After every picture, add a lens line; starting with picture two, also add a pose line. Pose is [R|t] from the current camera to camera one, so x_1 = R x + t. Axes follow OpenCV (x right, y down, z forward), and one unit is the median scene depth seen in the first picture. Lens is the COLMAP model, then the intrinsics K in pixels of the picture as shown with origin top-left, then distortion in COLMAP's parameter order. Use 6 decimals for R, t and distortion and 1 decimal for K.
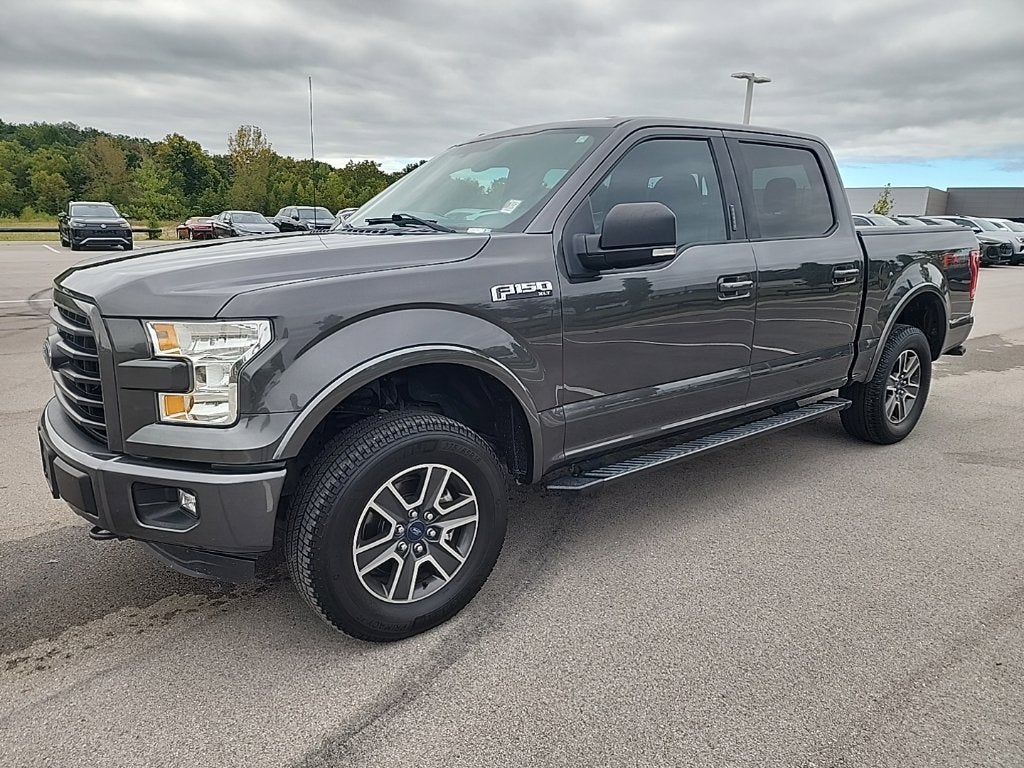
lens RADIAL K [[687.2, 0, 496.0], [0, 687.2, 369.4], [0, 0, 1]] dist [0.082775, -0.072021]
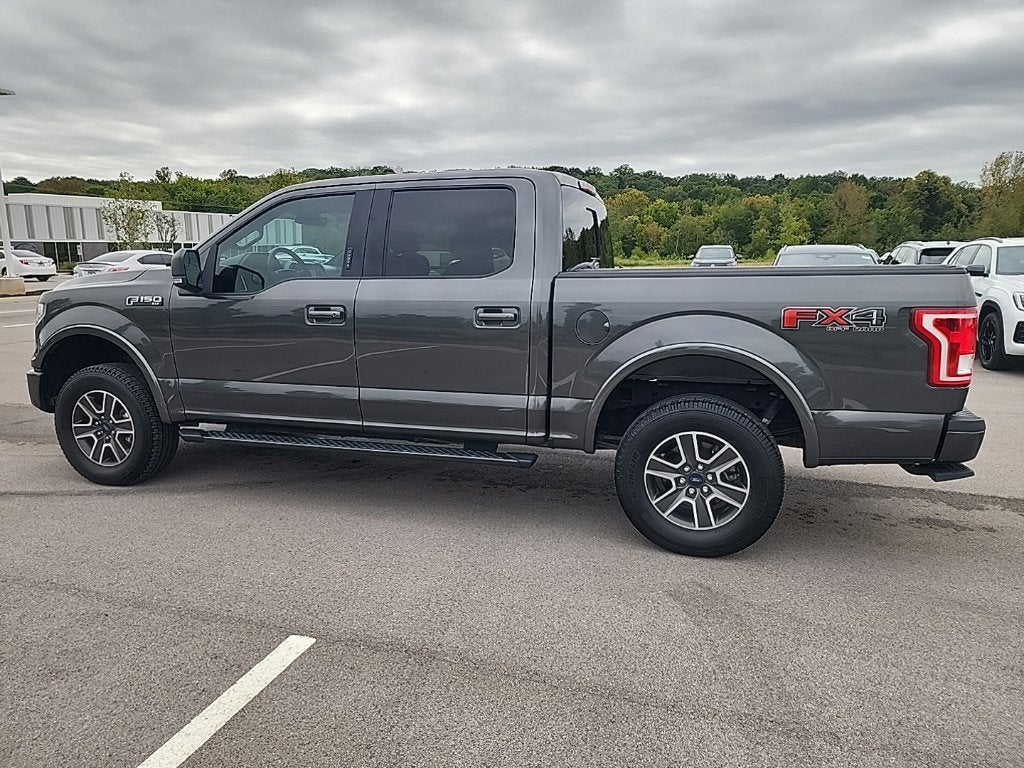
lens RADIAL K [[677.8, 0, 513.7], [0, 677.8, 383.0], [0, 0, 1]] dist [0.078289, -0.062566]
pose [[0.577507, 0.140661, -0.804177, 1.877574], [-0.167075, 0.984560, 0.052230, -0.151214], [0.799107, 0.104194, 0.592091, 0.736302]]
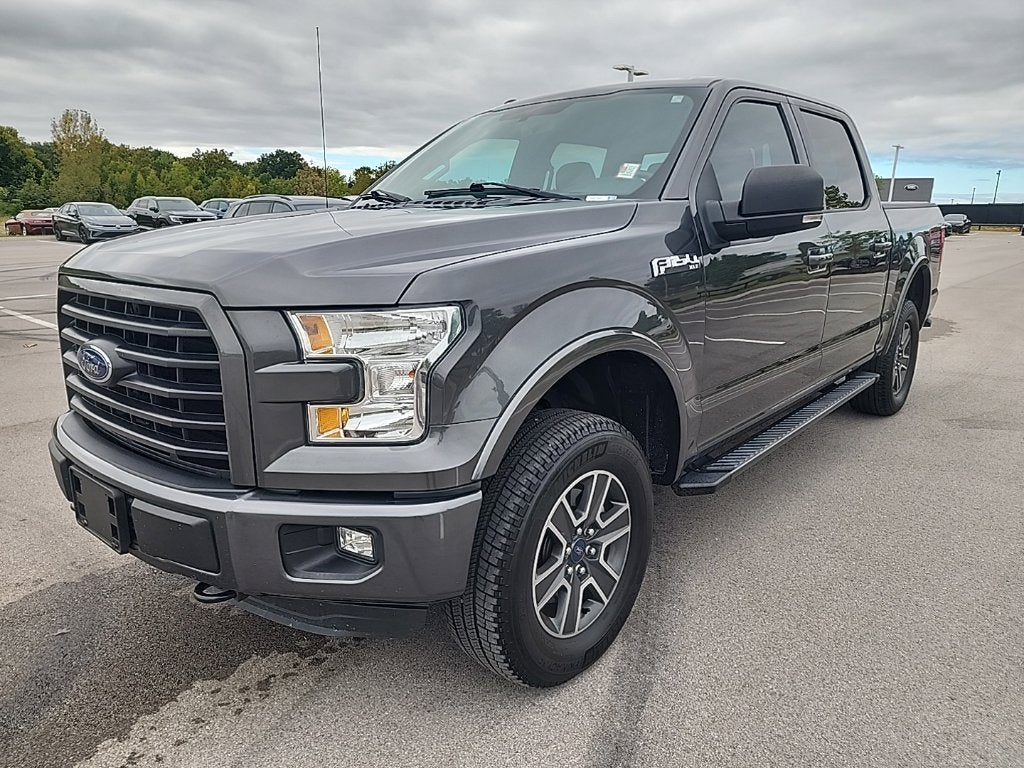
lens RADIAL K [[687.2, 0, 496.0], [0, 687.2, 369.4], [0, 0, 1]] dist [0.082775, -0.072021]
pose [[0.981376, -0.051550, 0.185050, -0.347226], [0.049642, 0.998655, 0.014935, -0.006002], [-0.185571, -0.005470, 0.982616, 0.176450]]
